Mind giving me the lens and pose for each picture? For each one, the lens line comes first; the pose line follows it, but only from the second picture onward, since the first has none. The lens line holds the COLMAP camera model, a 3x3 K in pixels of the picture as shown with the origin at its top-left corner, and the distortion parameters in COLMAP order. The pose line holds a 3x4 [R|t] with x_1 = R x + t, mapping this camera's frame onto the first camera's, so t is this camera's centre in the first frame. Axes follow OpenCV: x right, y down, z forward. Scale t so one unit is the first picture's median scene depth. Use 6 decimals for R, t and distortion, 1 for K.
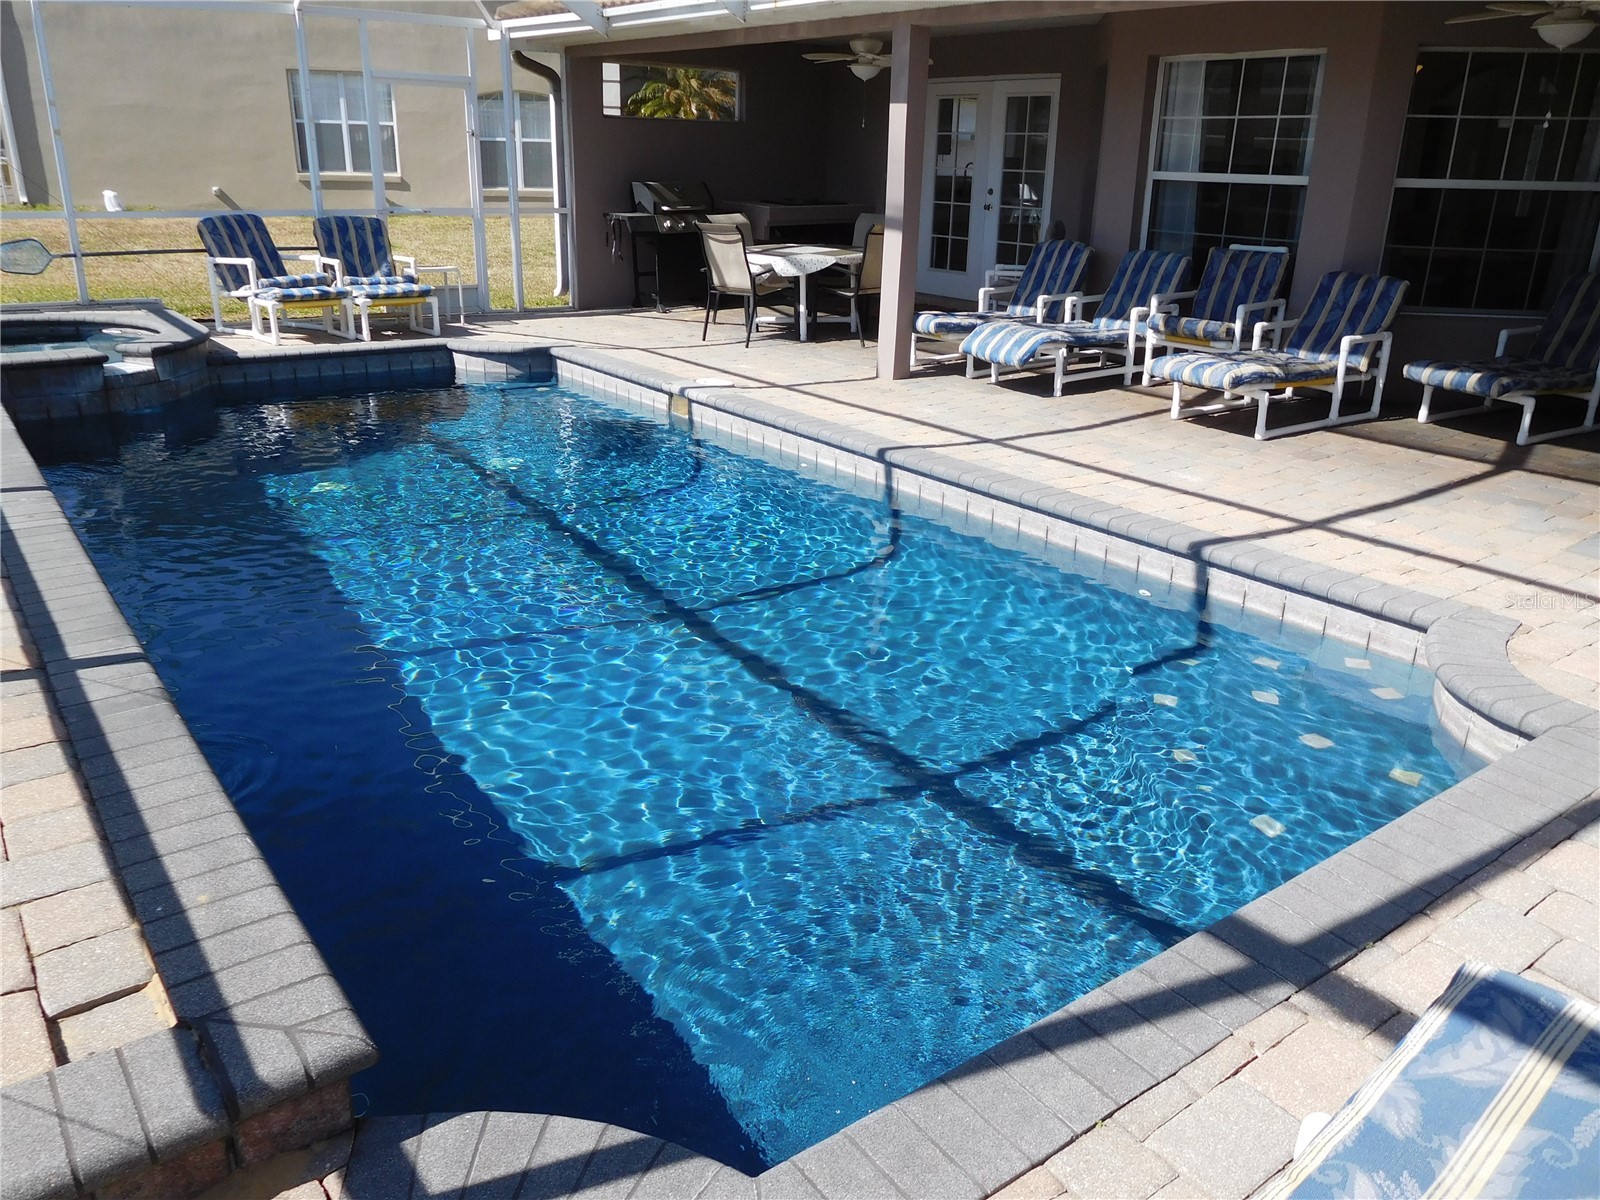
lens RADIAL K [[1192.1, 0, 800.0], [0, 1192.1, 600.0], [0, 0, 1]] dist [-0.021489, 0.004405]
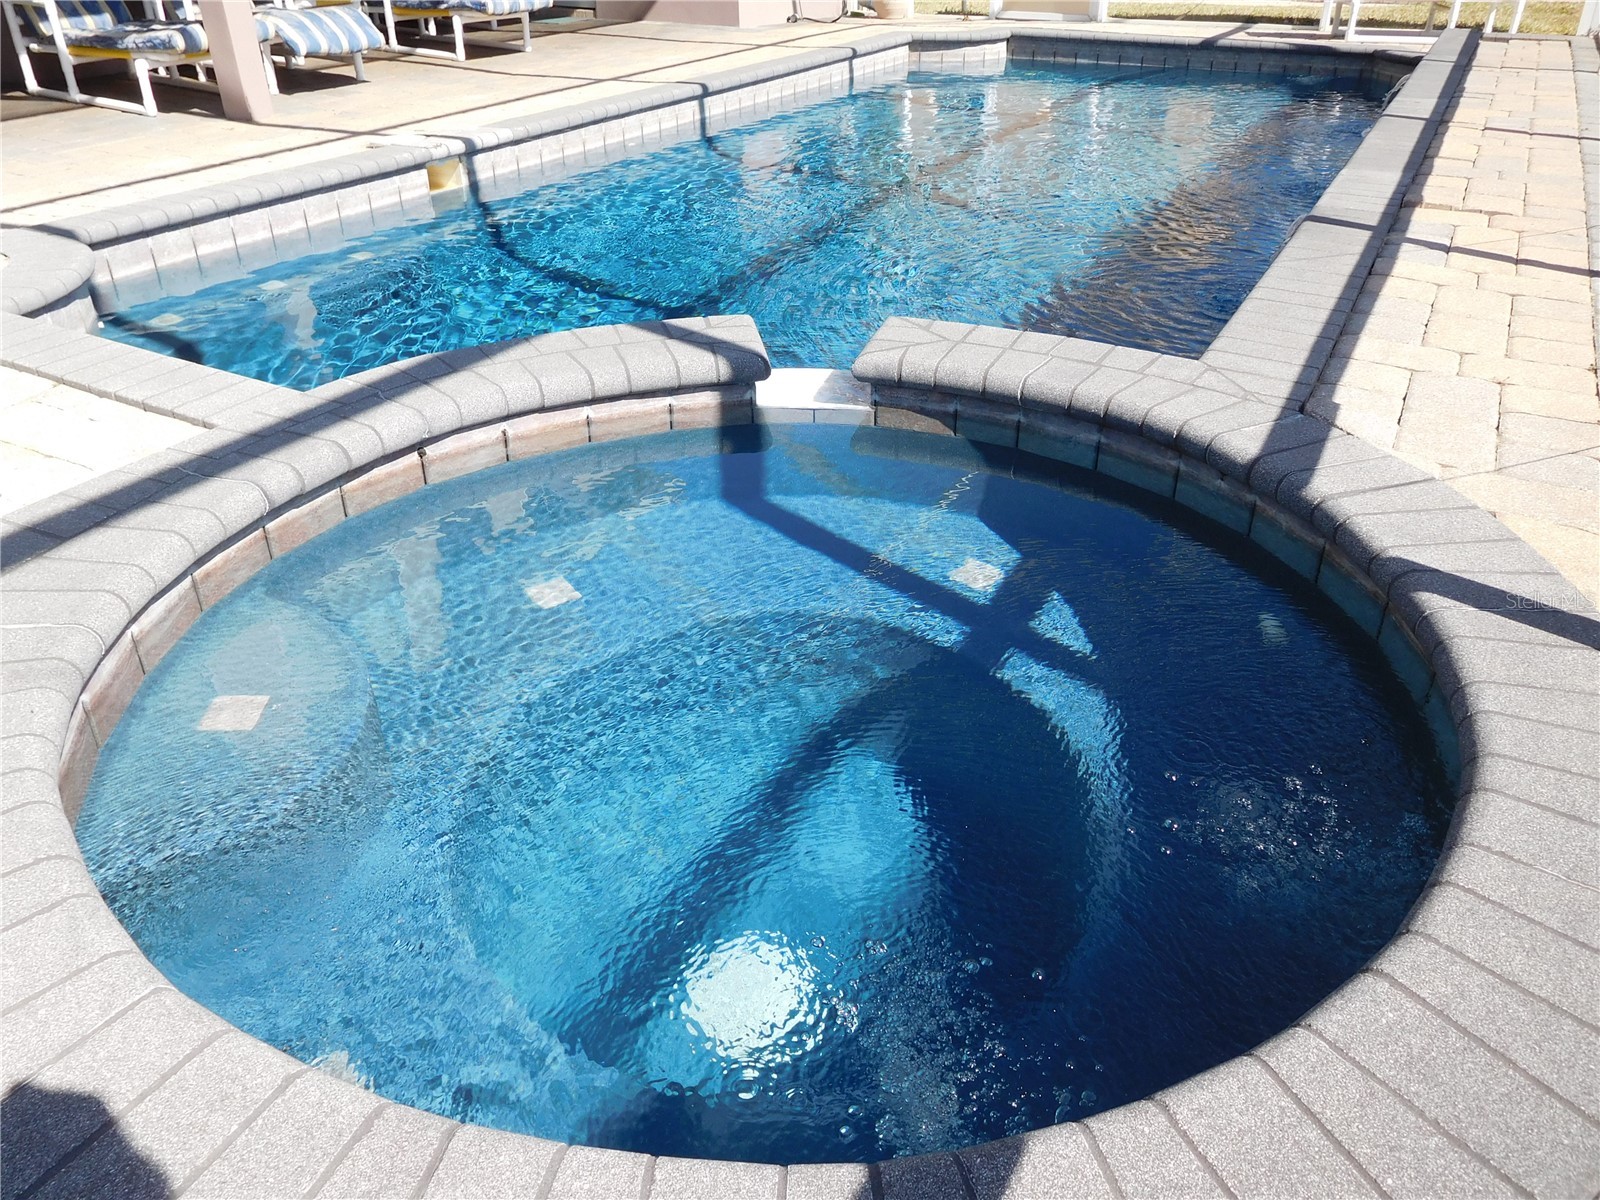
lens RADIAL K [[1192.1, 0, 800.0], [0, 1192.1, 600.0], [0, 0, 1]] dist [-0.021489, 0.004405]
pose [[-0.402340, -0.477889, 0.780861, -1.047977], [0.335590, 0.716583, 0.611464, -0.422507], [-0.851764, 0.508066, -0.127935, 1.293612]]
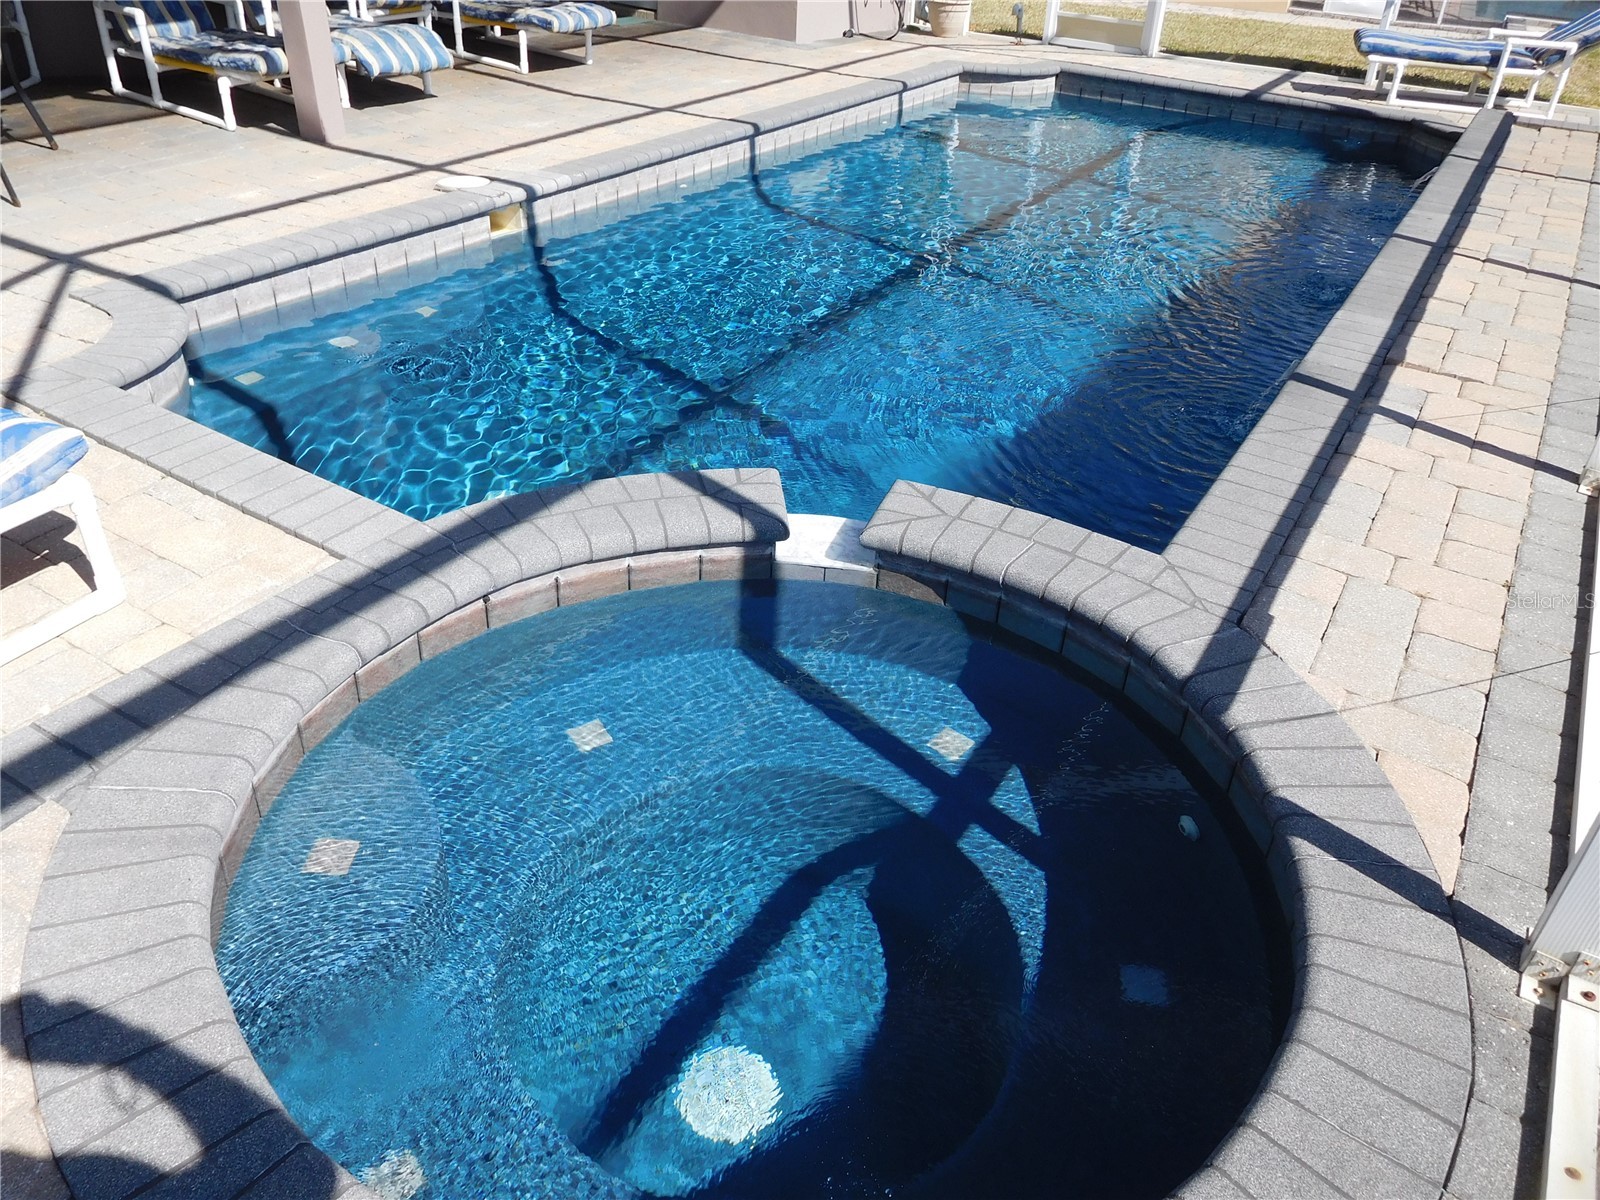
lens RADIAL K [[1192.1, 0, 800.0], [0, 1192.1, 600.0], [0, 0, 1]] dist [-0.021489, 0.004405]
pose [[-0.353804, -0.534098, 0.767829, -1.063452], [0.296561, 0.714511, 0.633661, -0.507268], [-0.887059, 0.451900, -0.094404, 1.263669]]
